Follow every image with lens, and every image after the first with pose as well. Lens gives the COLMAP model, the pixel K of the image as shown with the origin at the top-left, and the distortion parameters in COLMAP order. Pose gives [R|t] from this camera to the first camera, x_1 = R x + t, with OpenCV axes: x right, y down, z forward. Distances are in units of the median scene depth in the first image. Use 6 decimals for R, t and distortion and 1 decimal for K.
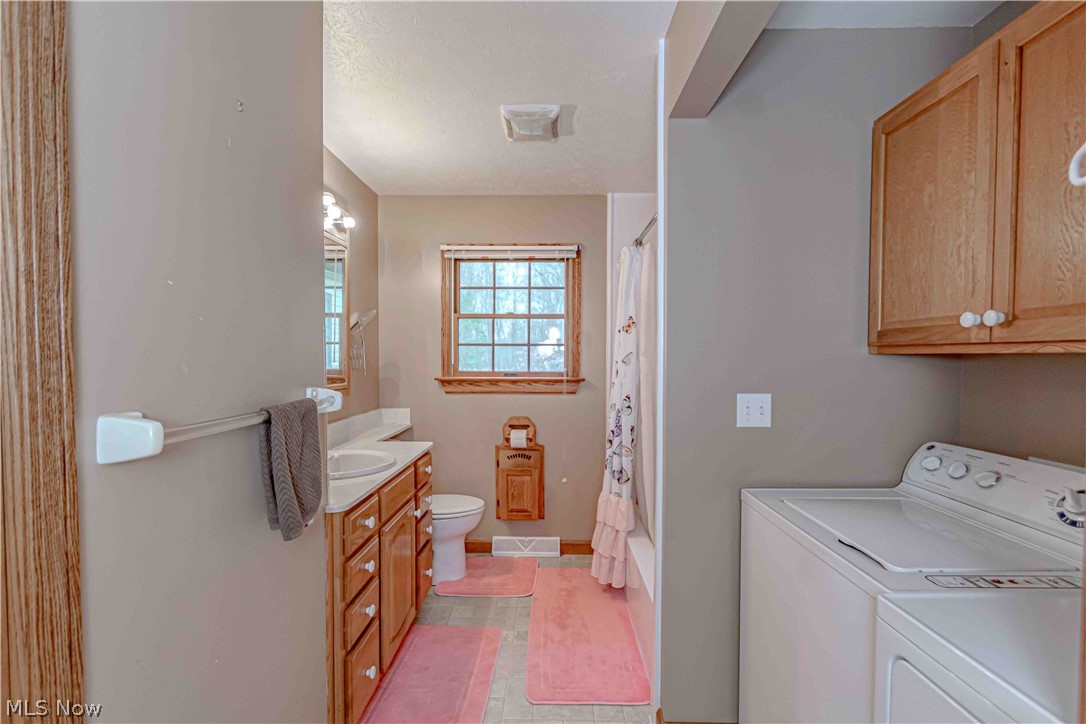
lens RADIAL K [[483.3, 0, 542.9], [0, 483.3, 365.6], [0, 0, 1]] dist [0.000179, -0.001247]
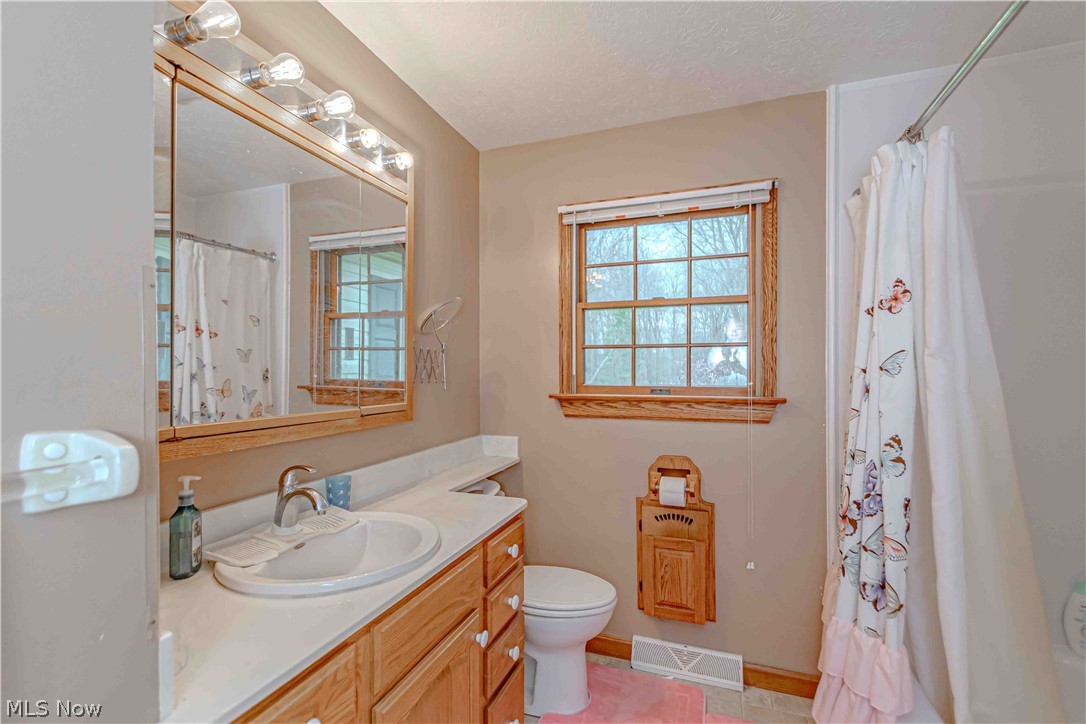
lens RADIAL K [[483.3, 0, 540.2], [0, 483.3, 370.6], [0, 0, 1]] dist [0.000179, -0.001247]
pose [[0.946469, -0.003267, -0.322779, -0.009049], [-0.002524, 0.999843, -0.017522, 0.002768], [0.322786, 0.017399, 0.946312, 0.331052]]
